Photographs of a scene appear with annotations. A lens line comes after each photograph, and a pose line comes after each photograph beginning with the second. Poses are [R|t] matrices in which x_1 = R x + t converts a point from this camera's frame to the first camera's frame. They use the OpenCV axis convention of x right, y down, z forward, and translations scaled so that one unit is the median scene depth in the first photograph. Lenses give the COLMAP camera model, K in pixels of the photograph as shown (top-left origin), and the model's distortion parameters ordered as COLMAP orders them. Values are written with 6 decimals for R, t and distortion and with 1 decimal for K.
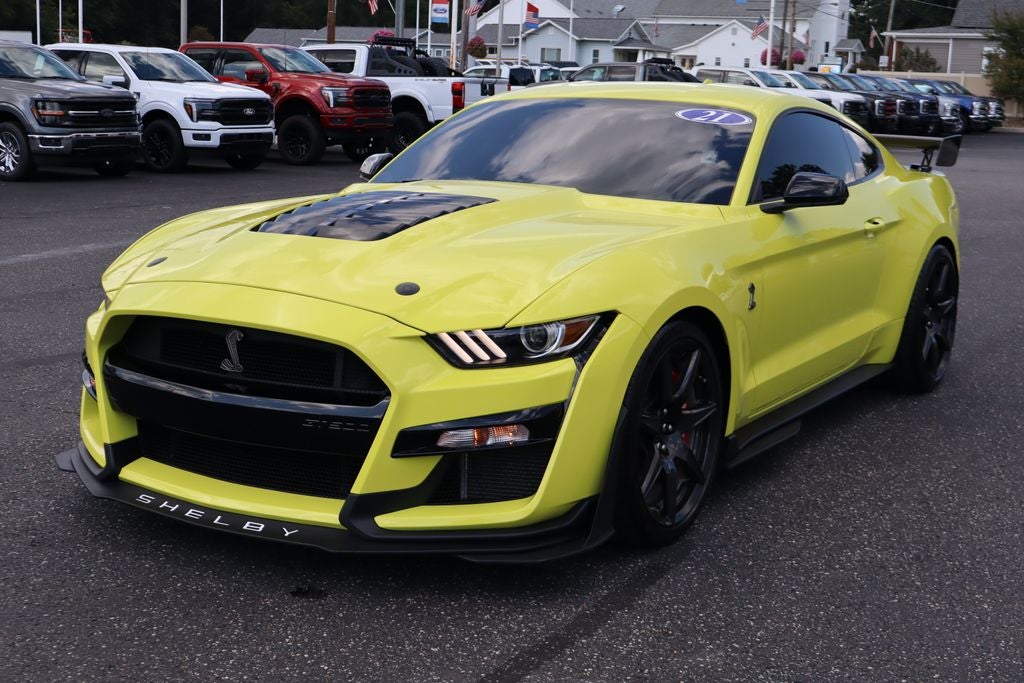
lens RADIAL K [[1433.6, 0, 512.0], [0, 1433.6, 341.5], [0, 0, 1]] dist [0.008149, -0.038570]
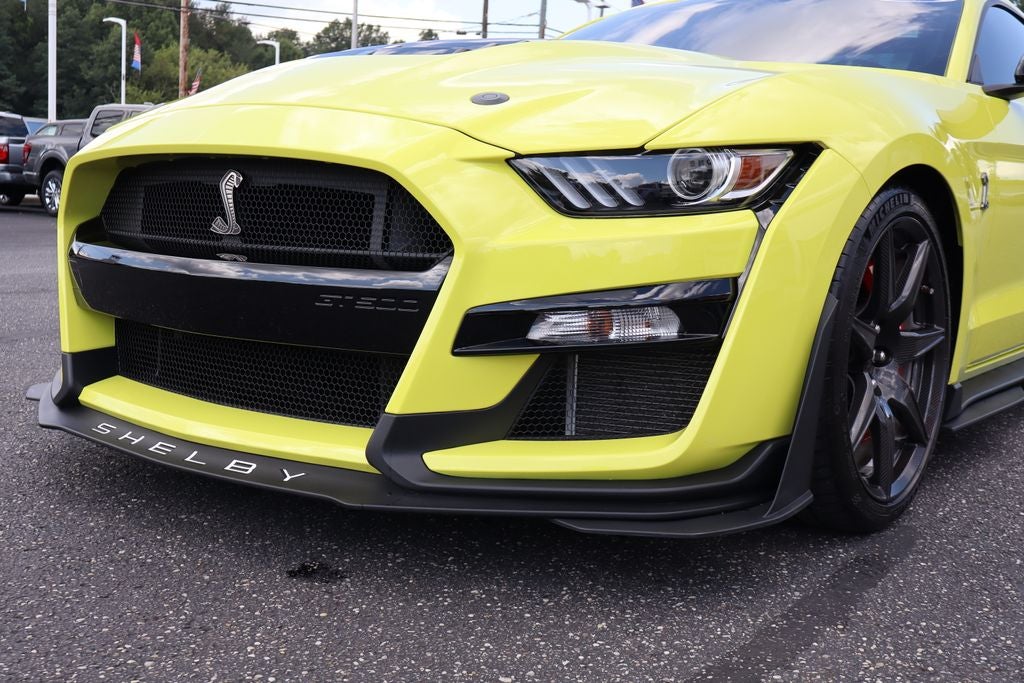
lens RADIAL K [[1196.3, 0, 512.0], [0, 1196.3, 341.5], [0, 0, 1]] dist [-0.004205, -0.036669]
pose [[0.995307, 0.026592, -0.093045, -0.011067], [-0.031110, 0.998389, -0.047446, 0.094943], [0.091633, 0.050117, 0.994531, 0.477489]]
